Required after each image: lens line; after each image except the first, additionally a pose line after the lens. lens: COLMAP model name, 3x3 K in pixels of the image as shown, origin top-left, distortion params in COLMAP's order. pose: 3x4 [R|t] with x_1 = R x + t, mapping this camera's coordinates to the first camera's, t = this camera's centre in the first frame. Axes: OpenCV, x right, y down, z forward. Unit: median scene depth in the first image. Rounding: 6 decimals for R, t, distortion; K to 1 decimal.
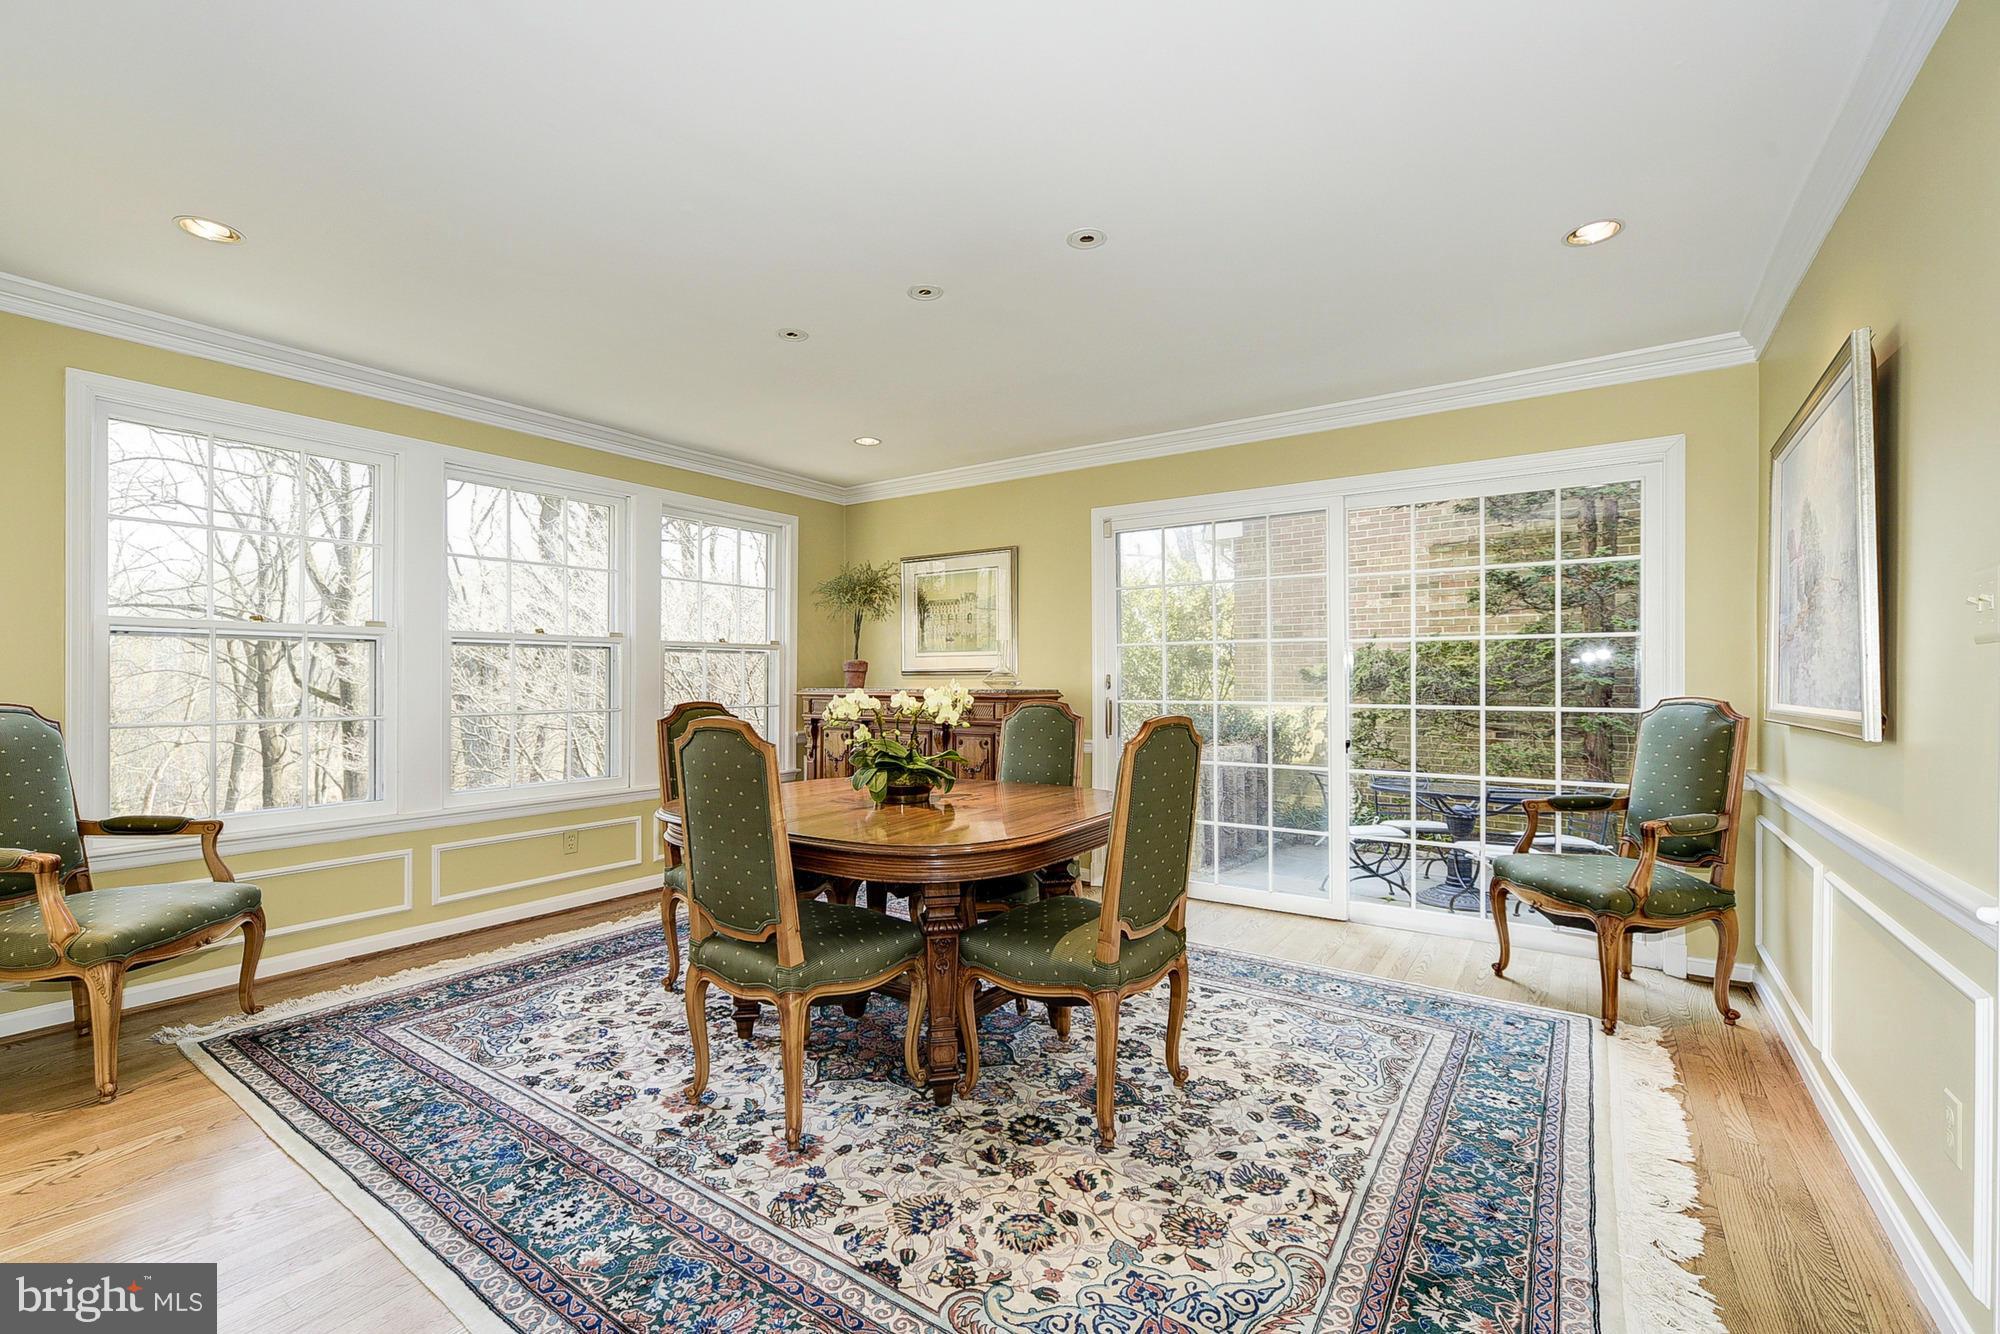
lens RADIAL K [[849.0, 0, 994.1], [0, 849.0, 662.5], [0, 0, 1]] dist [-0.006945, 0.001927]
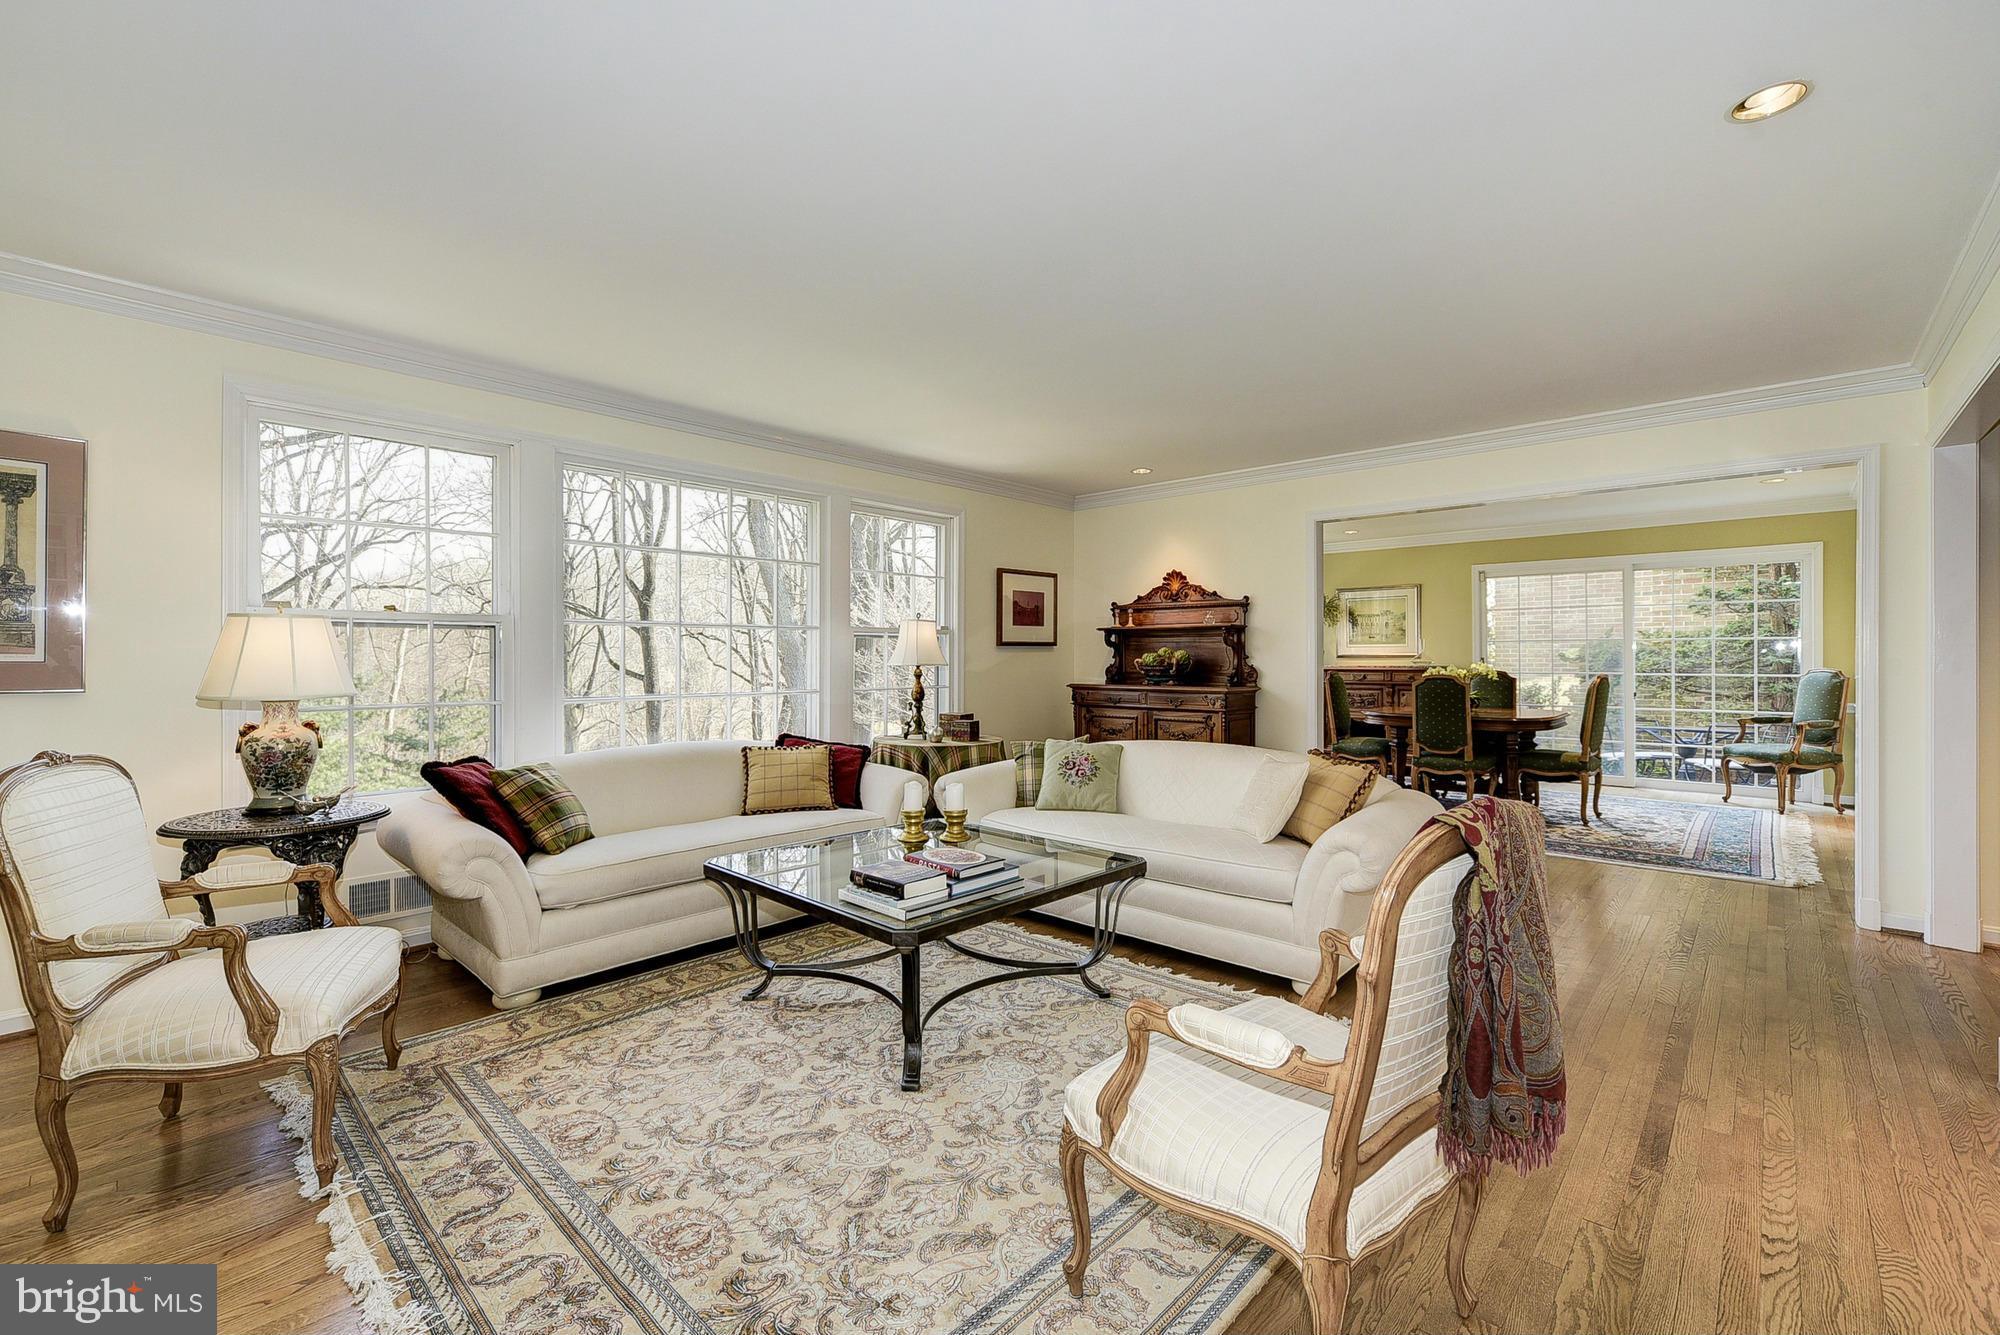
lens RADIAL K [[904.7, 0, 1001.3], [0, 904.7, 654.8], [0, 0, 1]] dist [-0.003670, -0.000114]
pose [[0.995734, -0.002668, -0.092233, -0.978959], [0.003723, 0.999930, 0.011275, -0.025419], [0.092196, -0.011570, 0.995674, -1.381256]]
